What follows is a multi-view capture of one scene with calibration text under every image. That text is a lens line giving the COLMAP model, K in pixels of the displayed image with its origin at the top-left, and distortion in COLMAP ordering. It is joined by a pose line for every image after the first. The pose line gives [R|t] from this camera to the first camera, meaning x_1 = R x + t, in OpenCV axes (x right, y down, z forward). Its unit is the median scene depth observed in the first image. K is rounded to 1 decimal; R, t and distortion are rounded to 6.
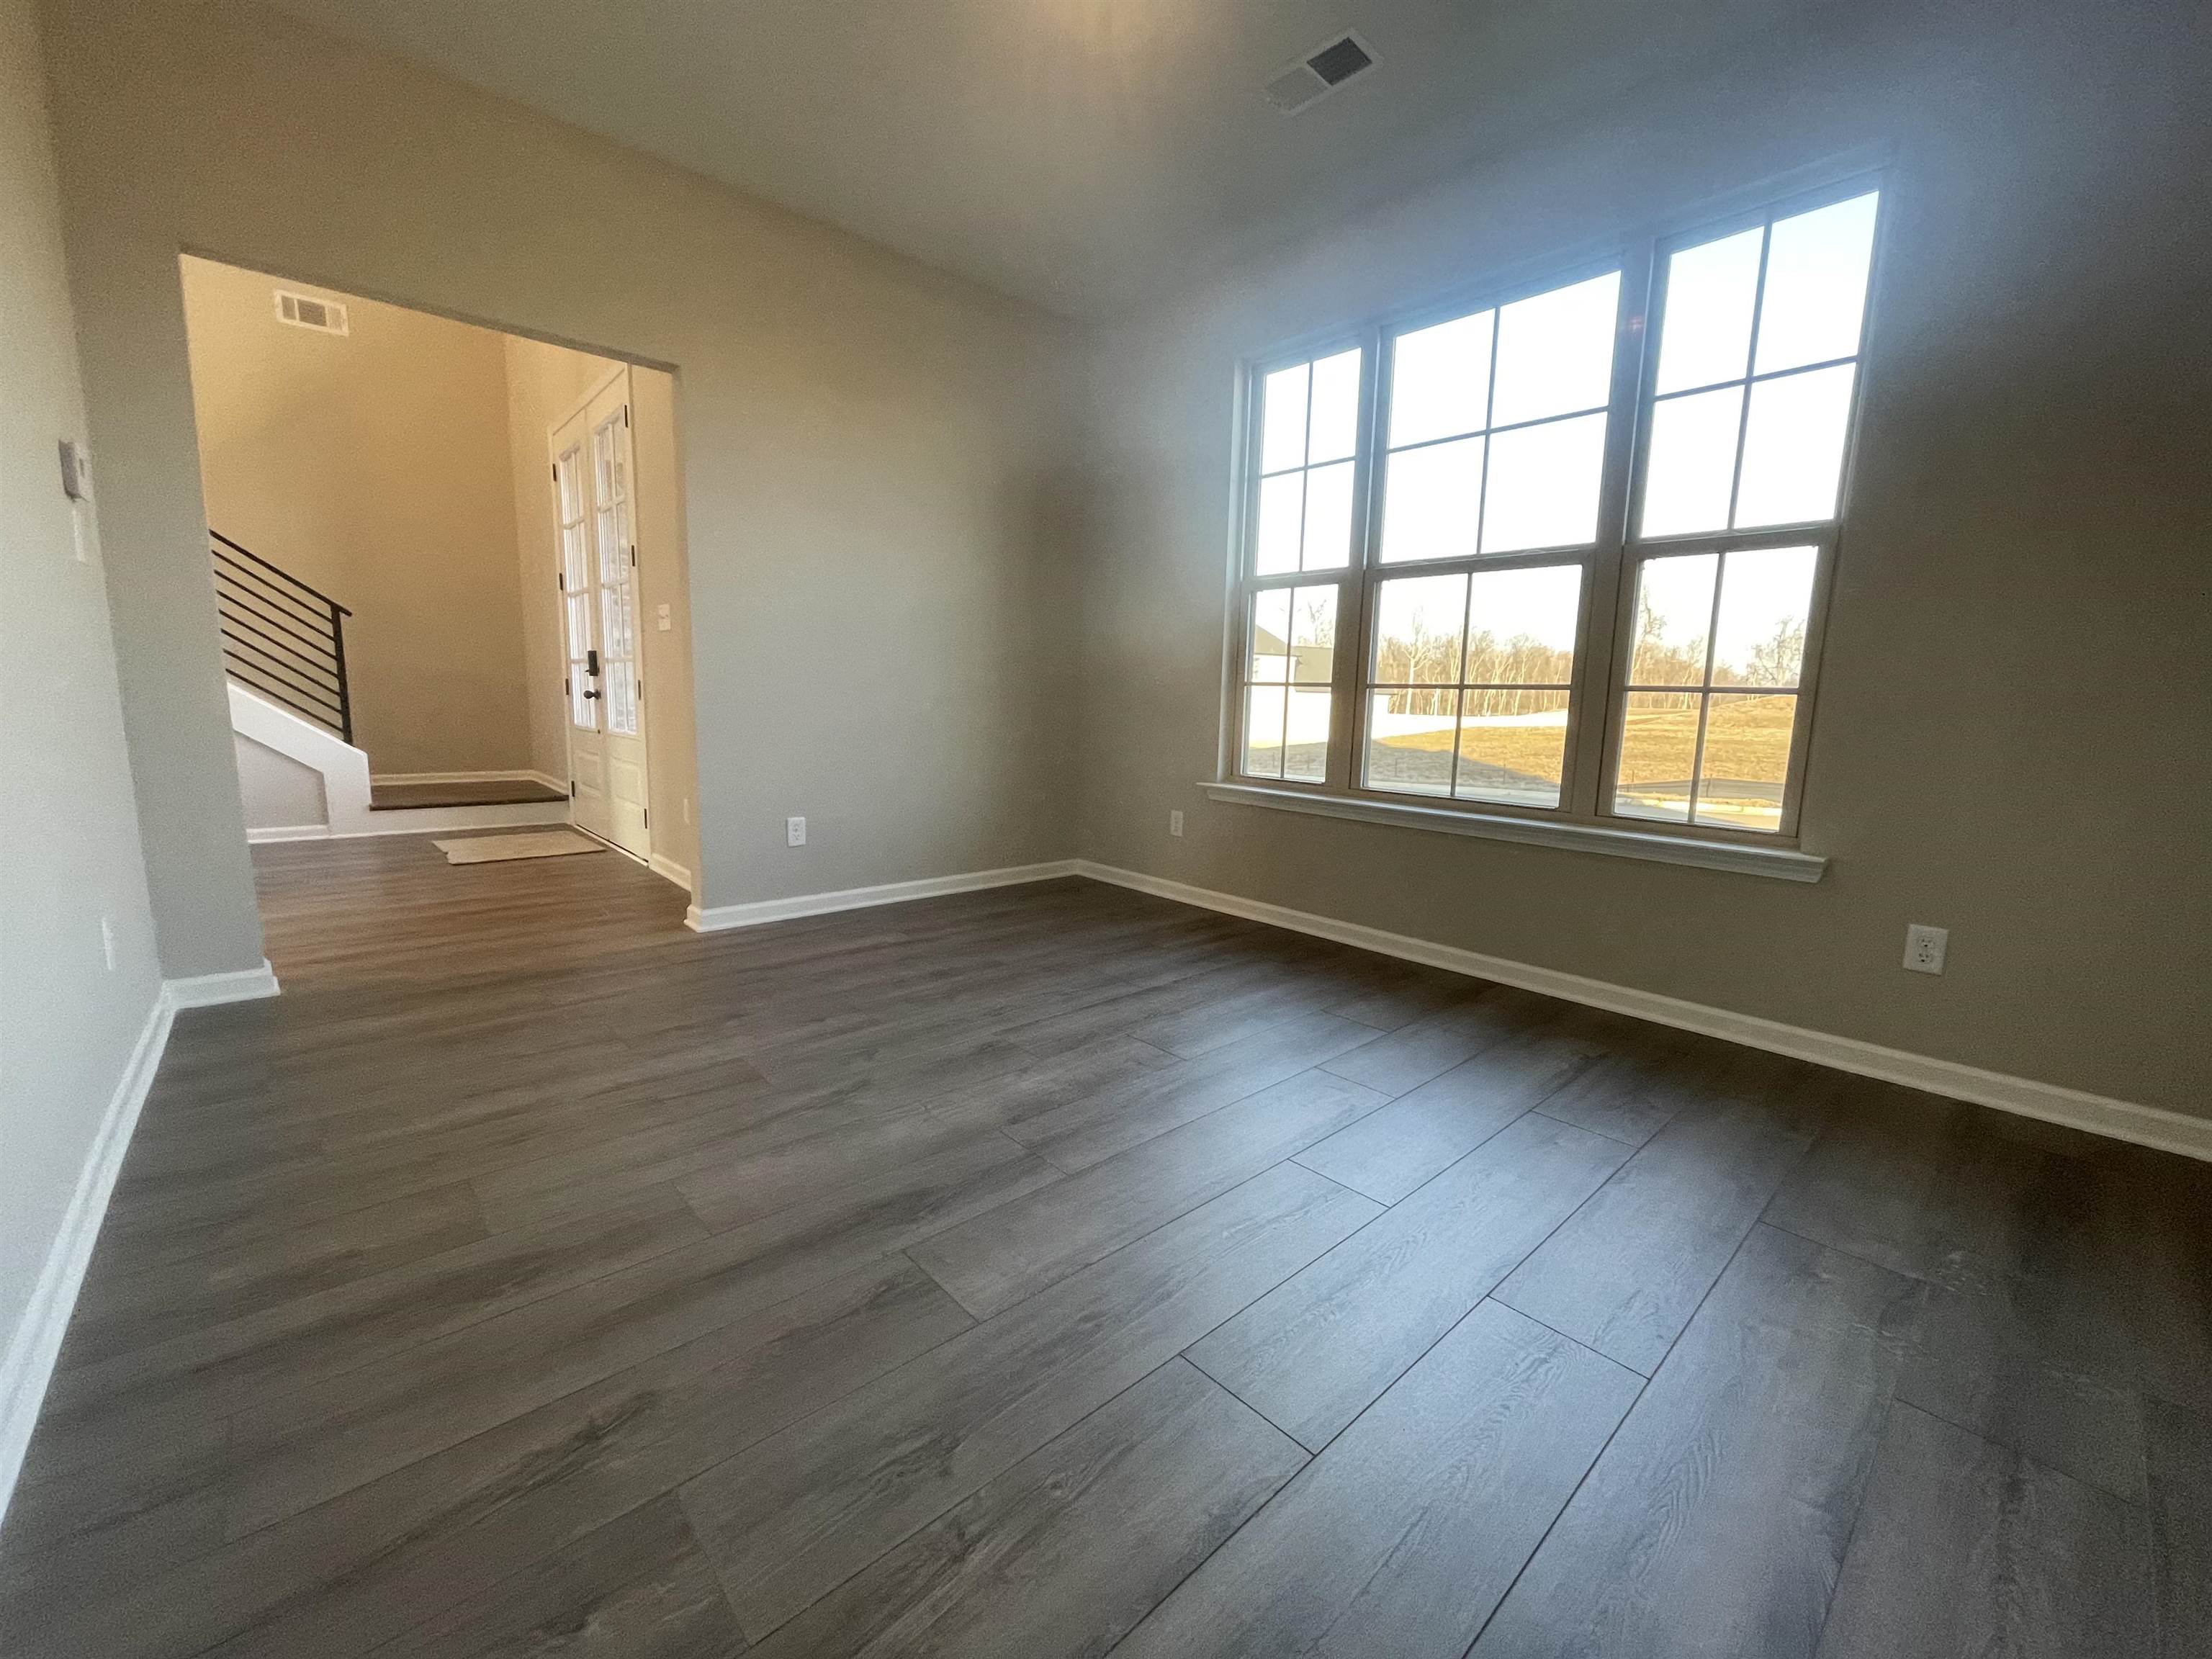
lens RADIAL K [[896.0, 0, 1110.7], [0, 896.0, 839.8], [0, 0, 1]] dist [-0.000033, -0.000290]
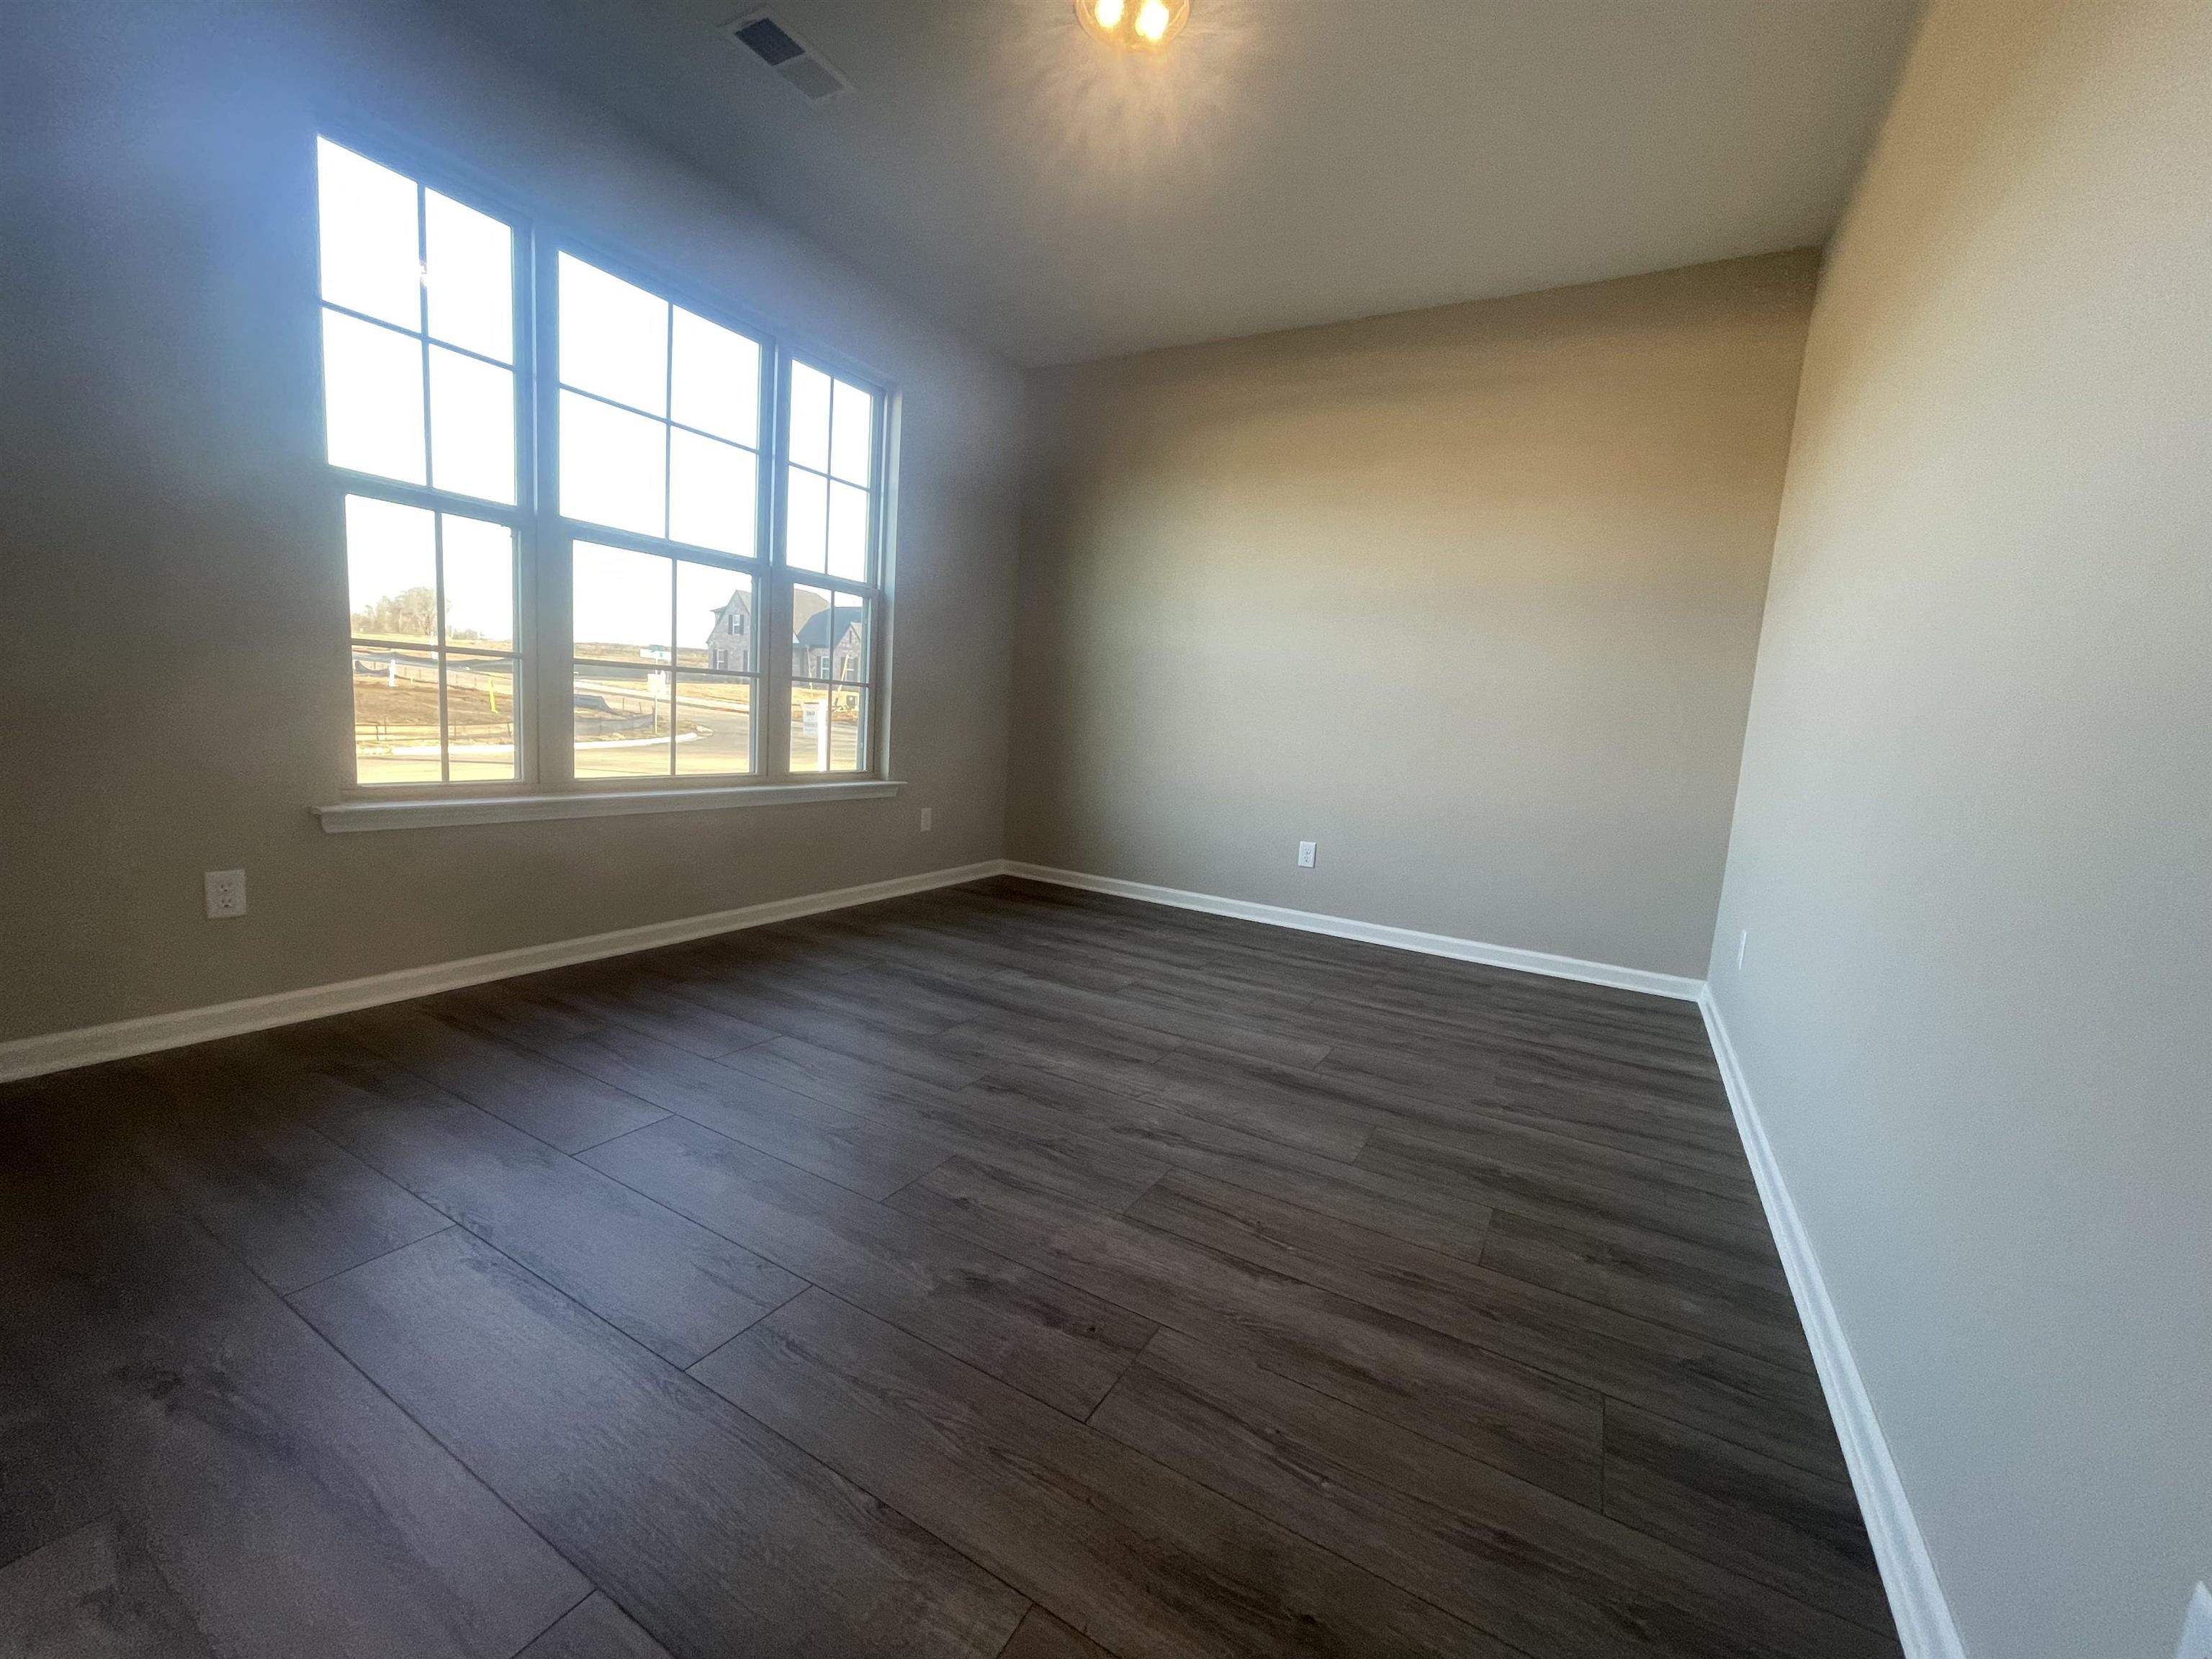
lens RADIAL K [[896.0, 0, 1107.3], [0, 896.0, 836.7], [0, 0, 1]] dist [-0.000033, -0.000290]
pose [[-0.308235, -0.175615, 0.934960, -0.847928], [0.082055, 0.974242, 0.210045, -0.177165], [-0.947765, 0.141462, -0.285886, 0.952999]]
